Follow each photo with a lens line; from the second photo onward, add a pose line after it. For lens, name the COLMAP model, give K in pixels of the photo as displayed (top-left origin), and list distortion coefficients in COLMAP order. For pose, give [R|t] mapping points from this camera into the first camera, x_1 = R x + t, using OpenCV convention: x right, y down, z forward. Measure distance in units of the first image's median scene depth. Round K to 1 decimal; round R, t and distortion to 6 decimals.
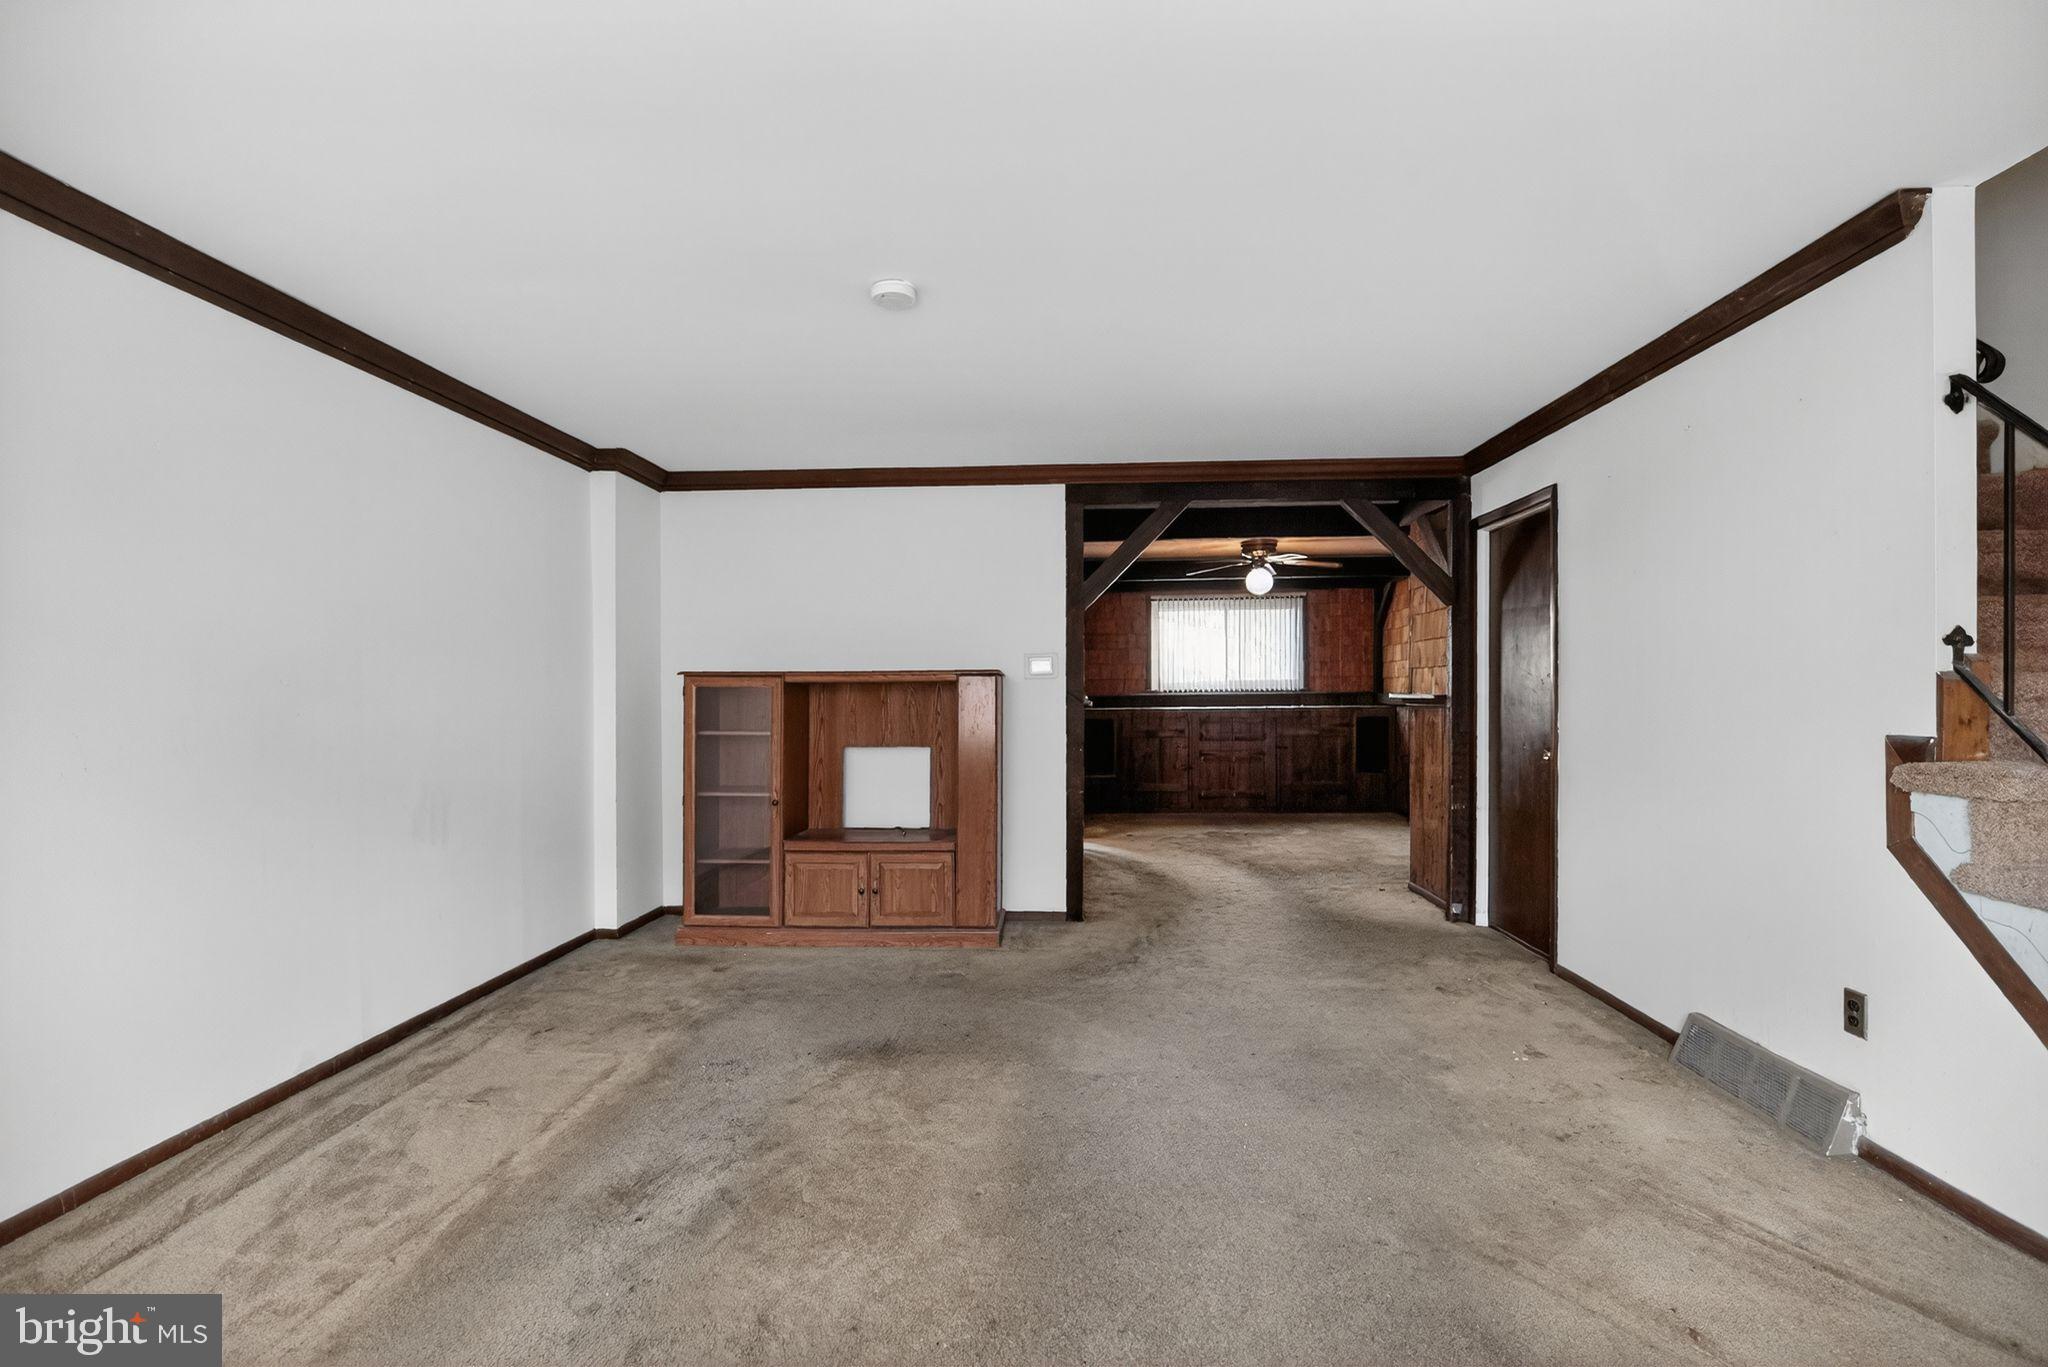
lens RADIAL K [[943.8, 0, 1038.4], [0, 943.8, 690.5], [0, 0, 1]] dist [-0.038535, 0.006375]
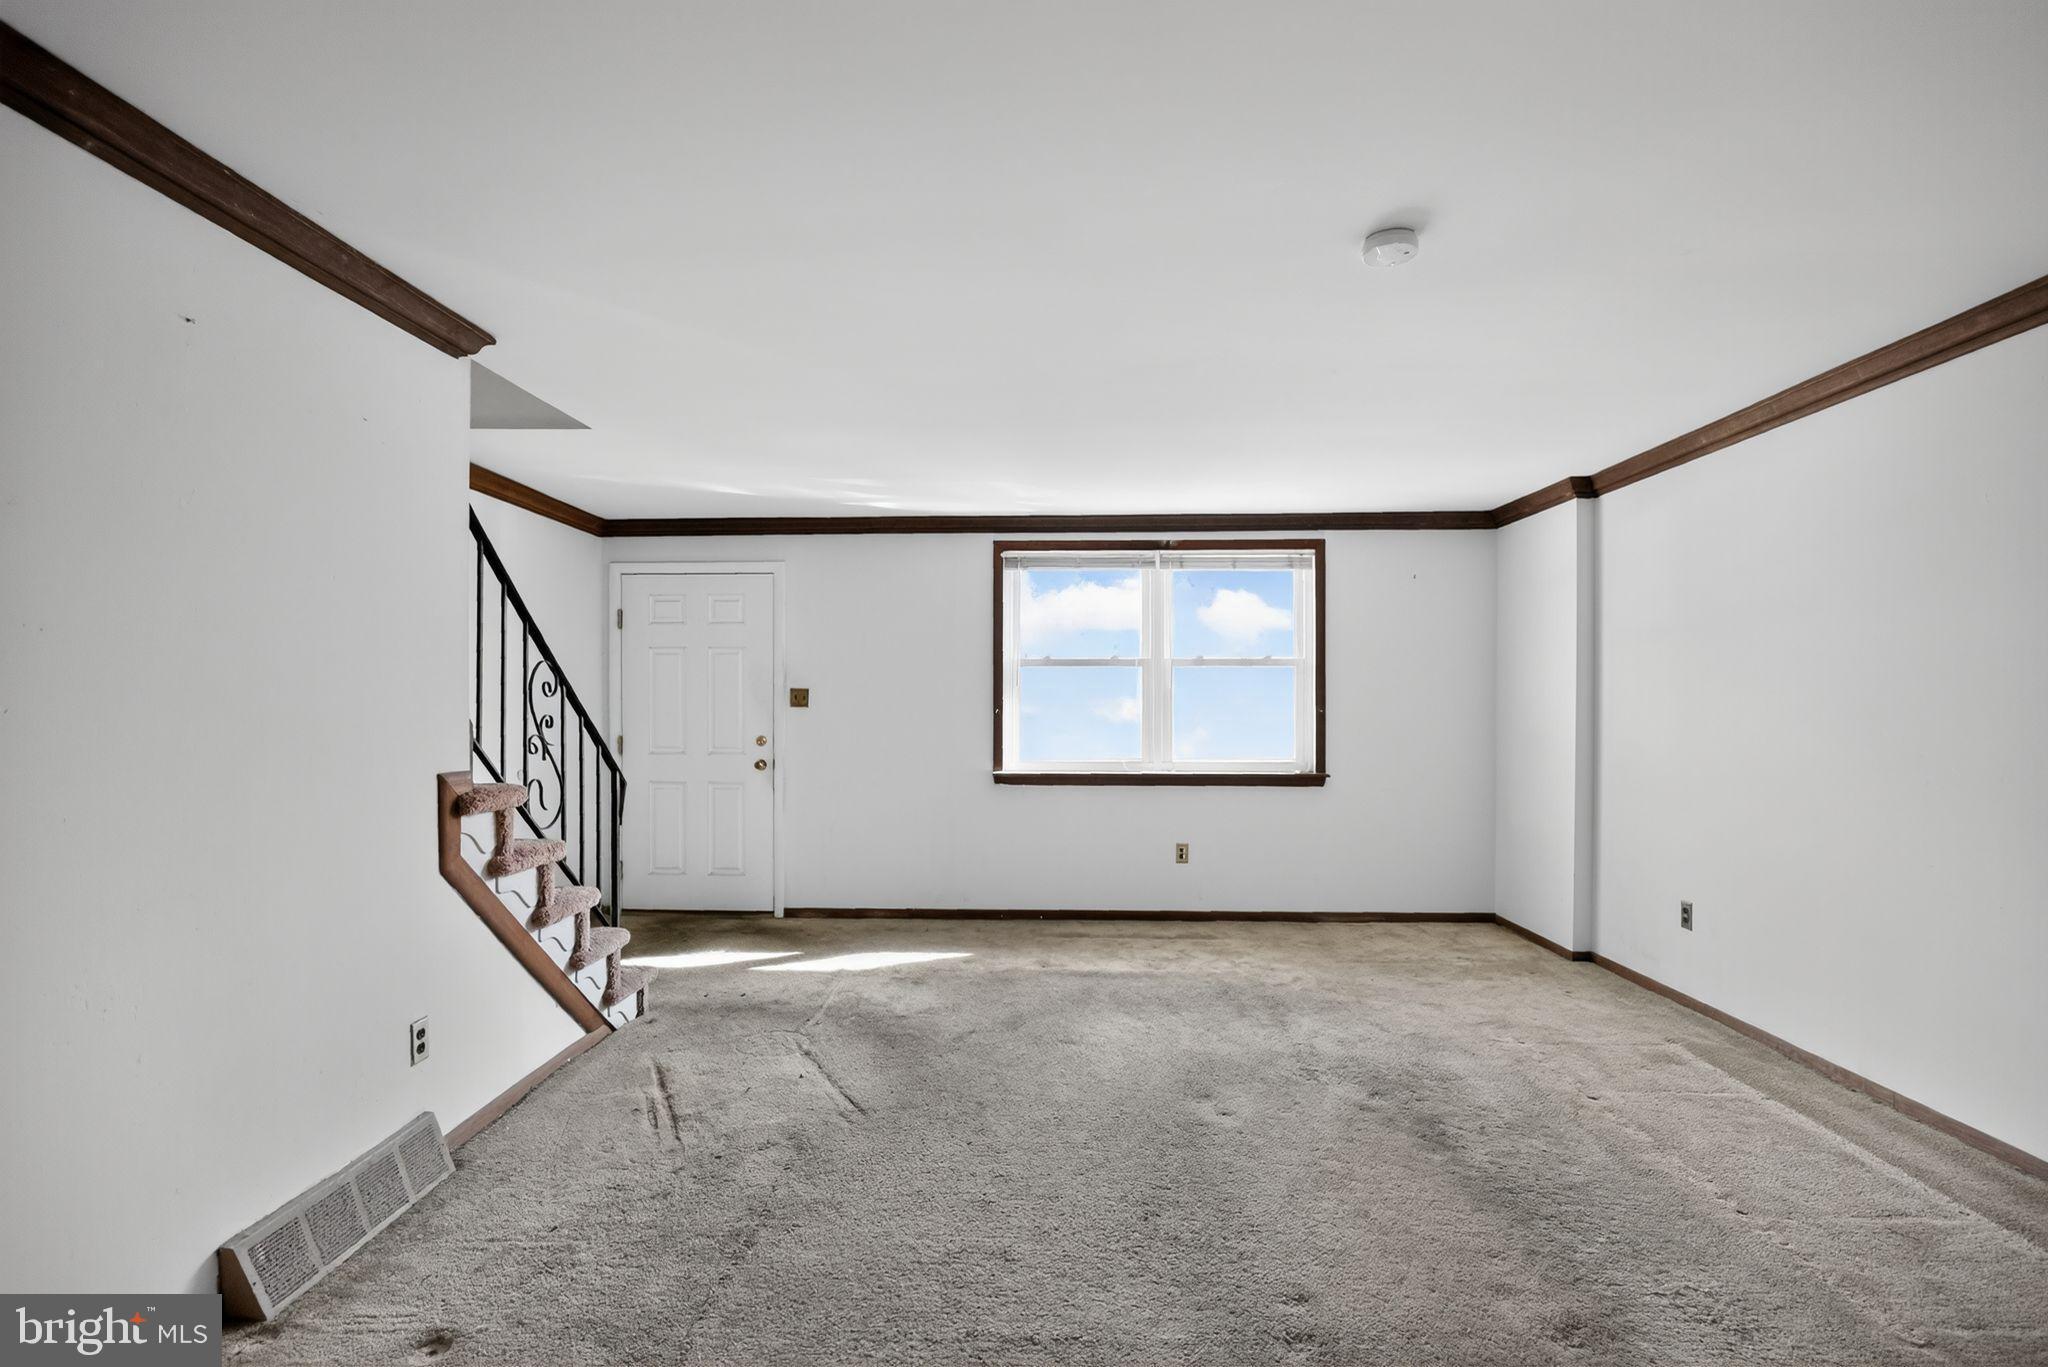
lens RADIAL K [[943.8, 0, 1038.4], [0, 943.8, 690.5], [0, 0, 1]] dist [-0.038535, 0.006375]
pose [[-0.999792, 0.005708, -0.019587, 0.114972], [0.005971, 0.999893, -0.013368, -0.020319], [0.019509, -0.013482, -0.999719, 1.222990]]
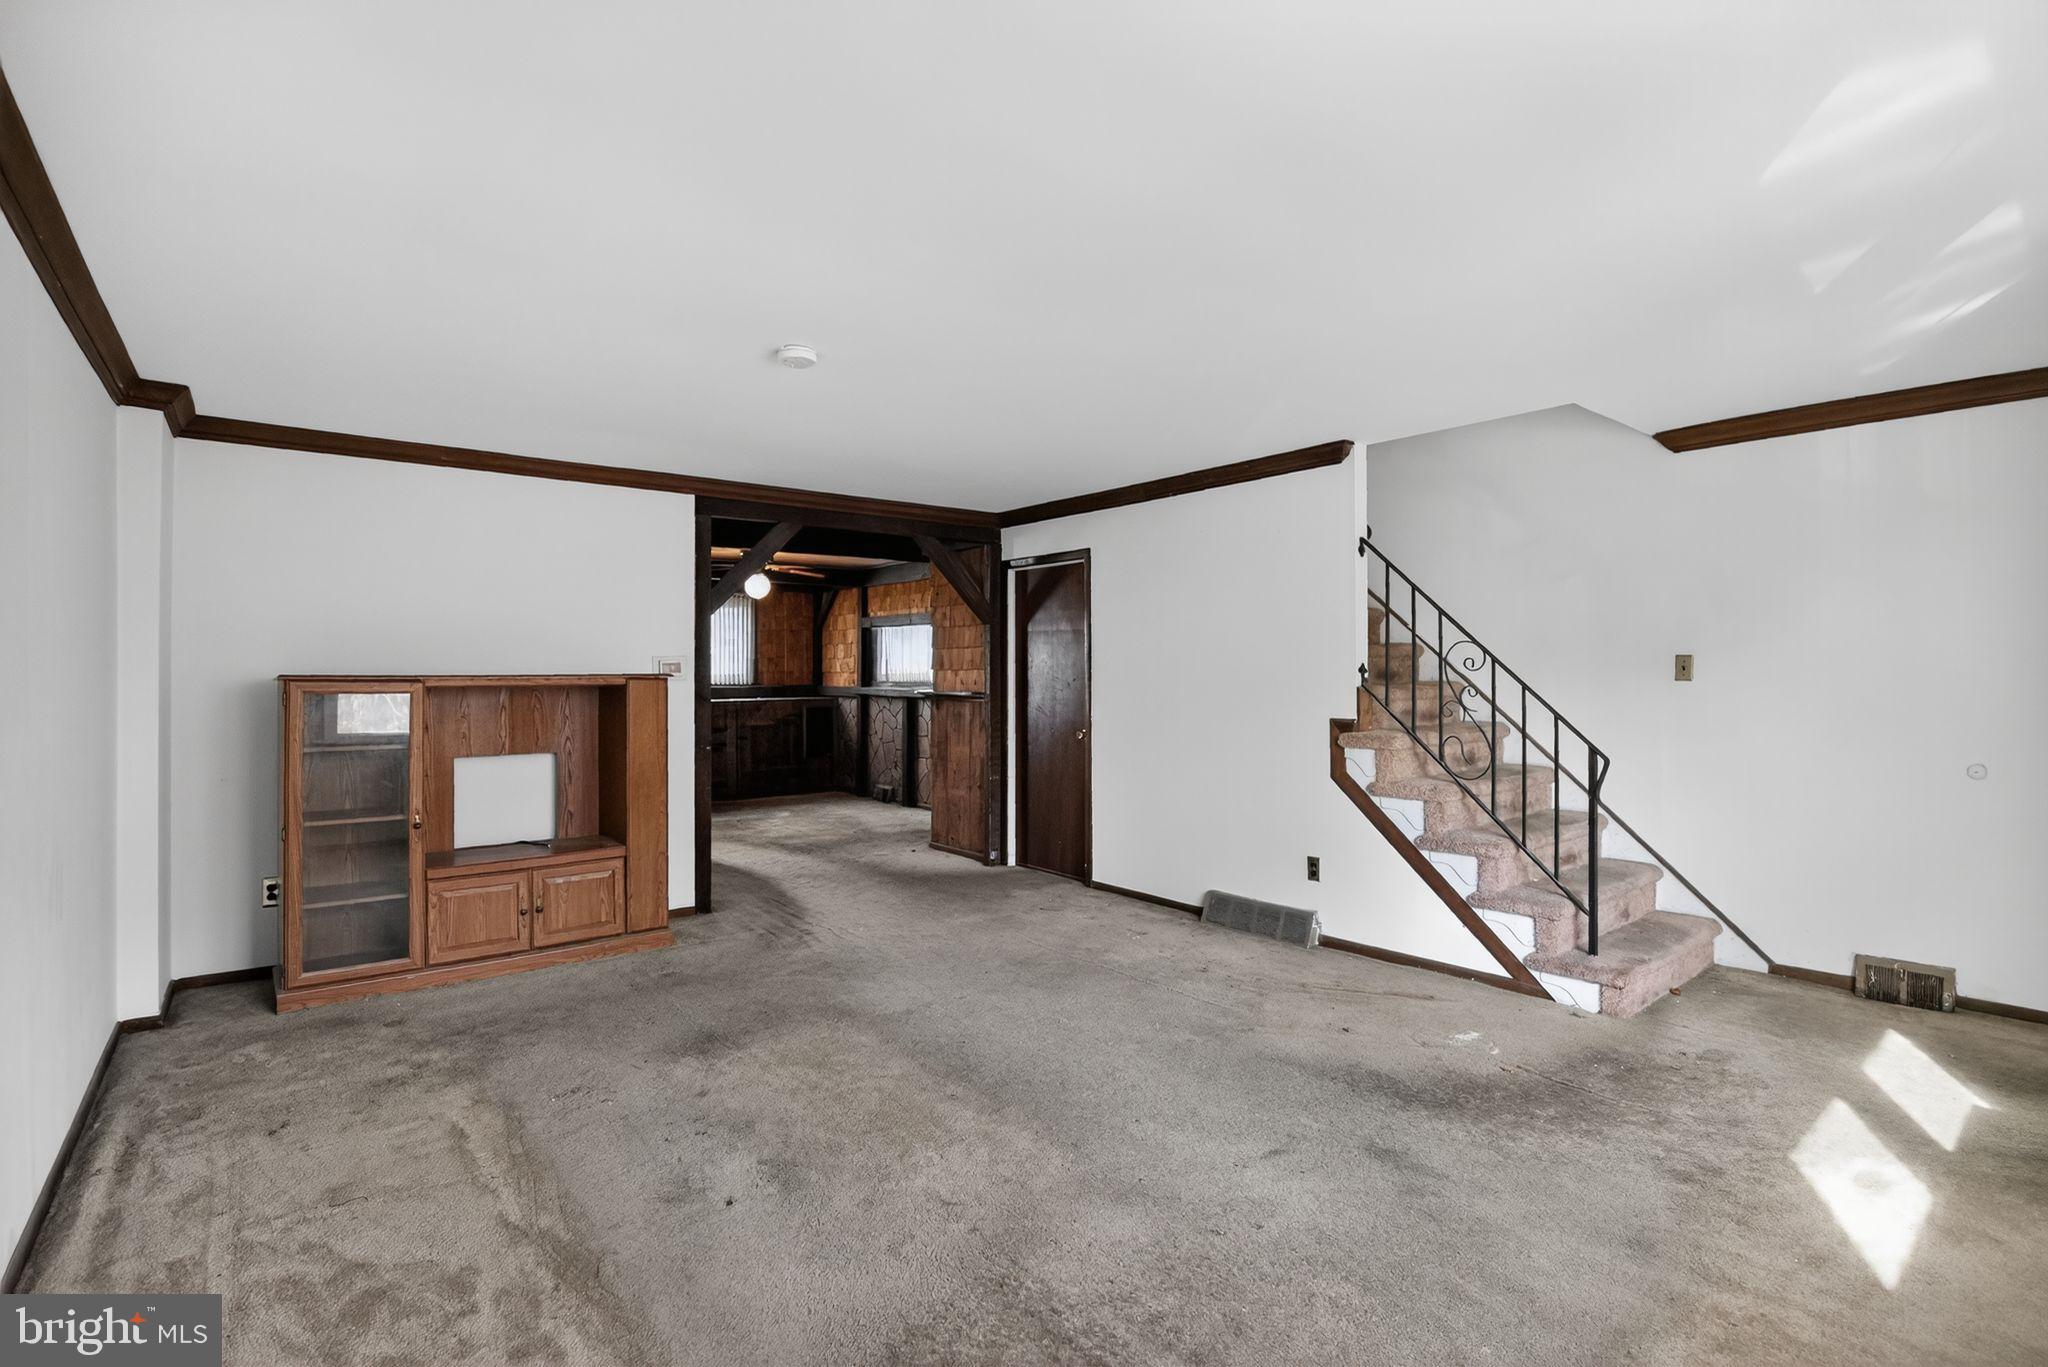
lens RADIAL K [[936.3, 0, 1023.2], [0, 936.3, 663.7], [0, 0, 1]] dist [-0.030656, 0.000038]
pose [[0.751066, 0.008993, 0.660166, -0.468495], [0.000092, 0.999906, -0.013725, -0.021636], [-0.660227, 0.010369, 0.750994, -0.019297]]
